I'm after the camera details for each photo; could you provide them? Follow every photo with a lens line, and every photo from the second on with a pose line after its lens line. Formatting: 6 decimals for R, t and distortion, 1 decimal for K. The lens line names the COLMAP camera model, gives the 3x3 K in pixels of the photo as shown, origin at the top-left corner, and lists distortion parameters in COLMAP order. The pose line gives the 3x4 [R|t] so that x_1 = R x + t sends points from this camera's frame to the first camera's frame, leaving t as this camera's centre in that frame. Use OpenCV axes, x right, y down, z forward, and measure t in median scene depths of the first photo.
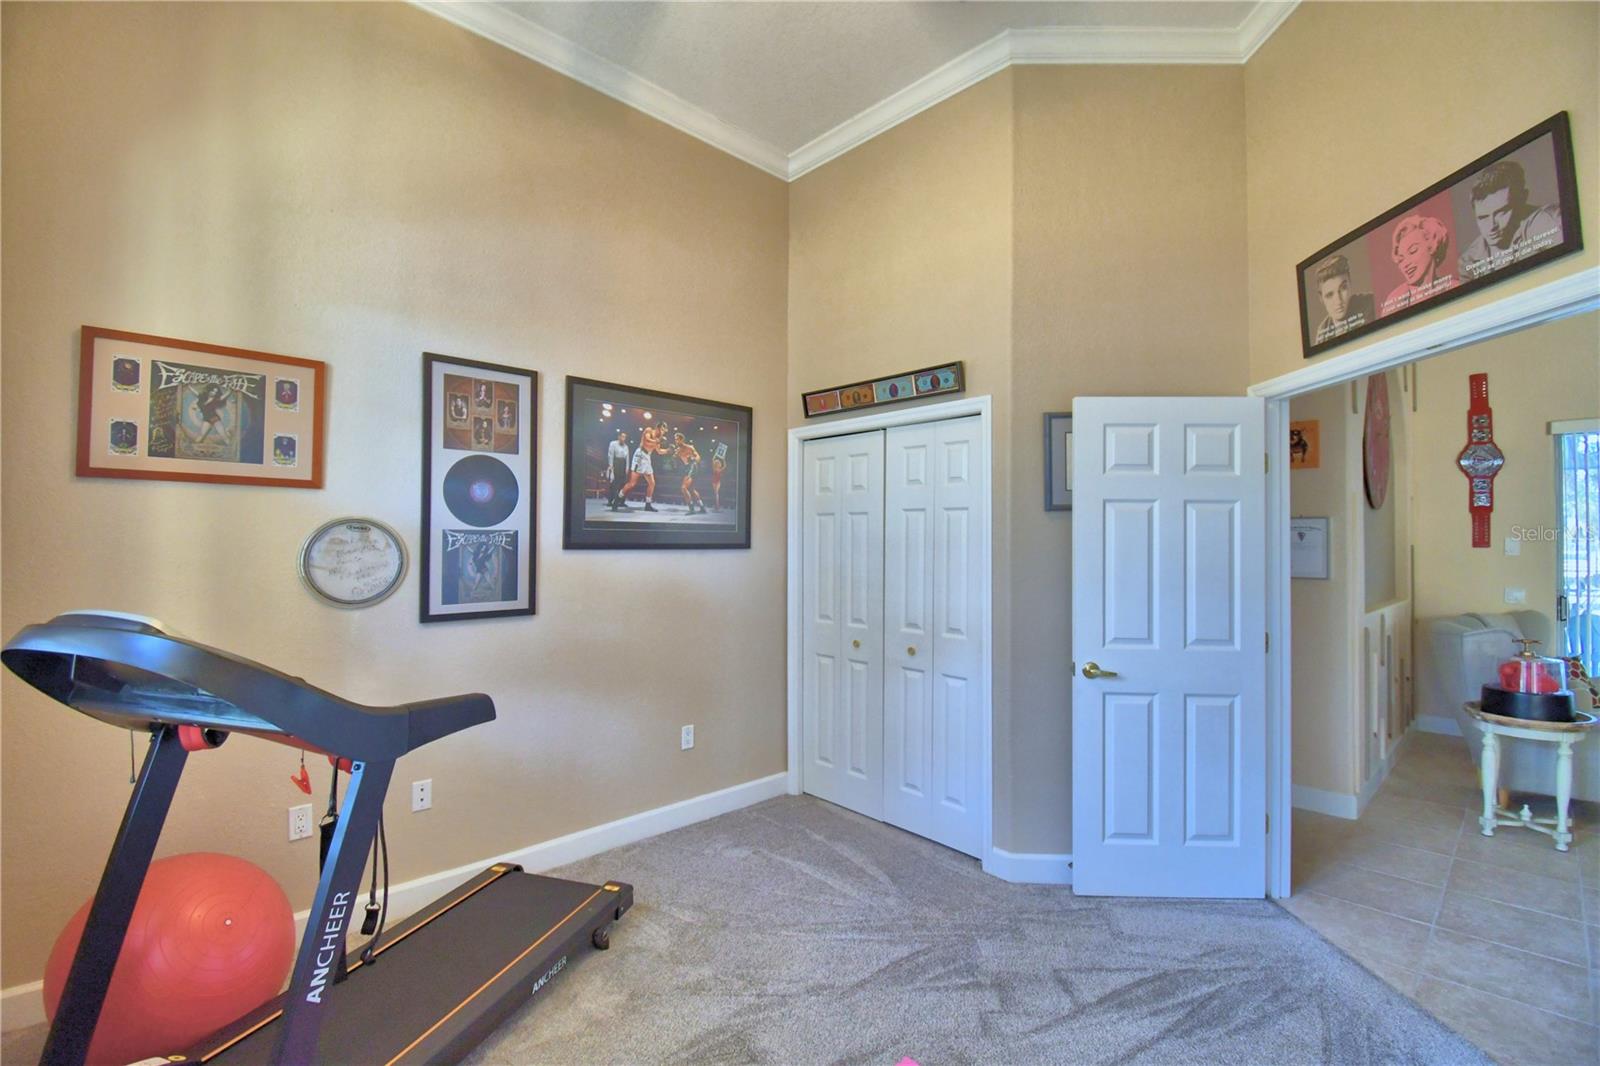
lens RADIAL K [[699.5, 0, 793.2], [0, 699.5, 529.5], [0, 0, 1]] dist [0.020847, -0.024709]
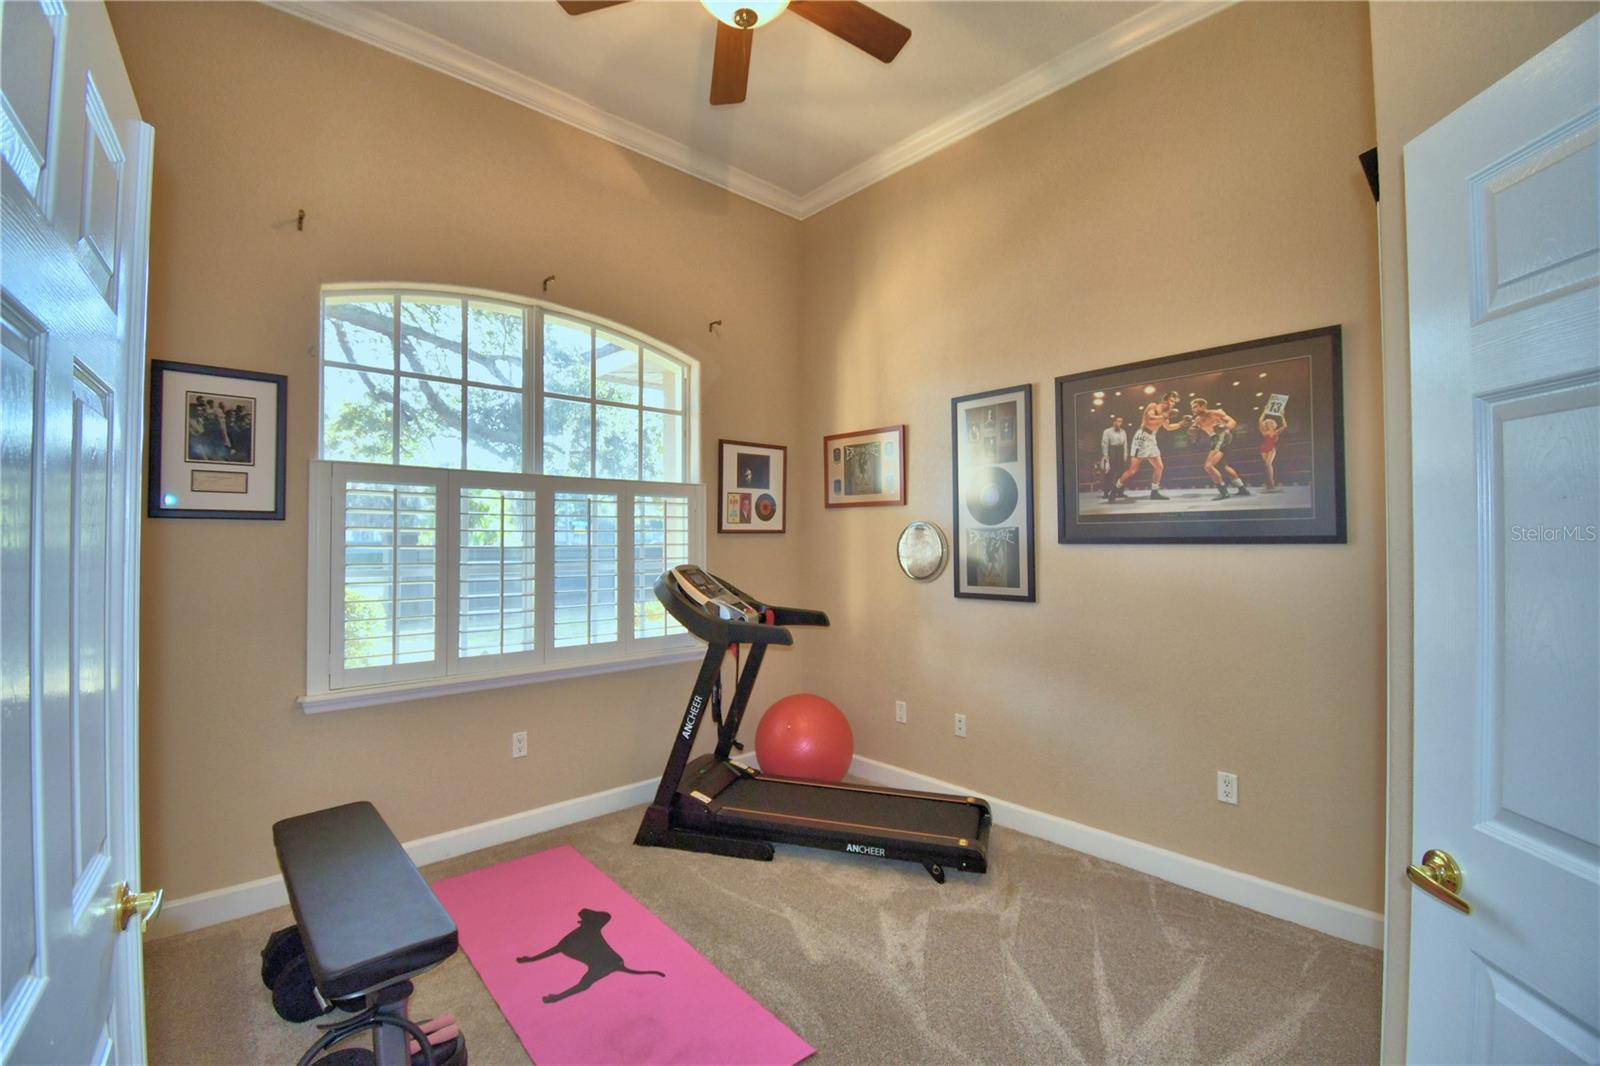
lens RADIAL K [[699.5, 0, 793.2], [0, 699.5, 529.5], [0, 0, 1]] dist [0.020847, -0.024709]
pose [[-0.010324, -0.022967, -0.999683, 0.691995], [0.021800, 0.999493, -0.023188, 0.021795], [0.999709, -0.022032, -0.009818, 0.586382]]
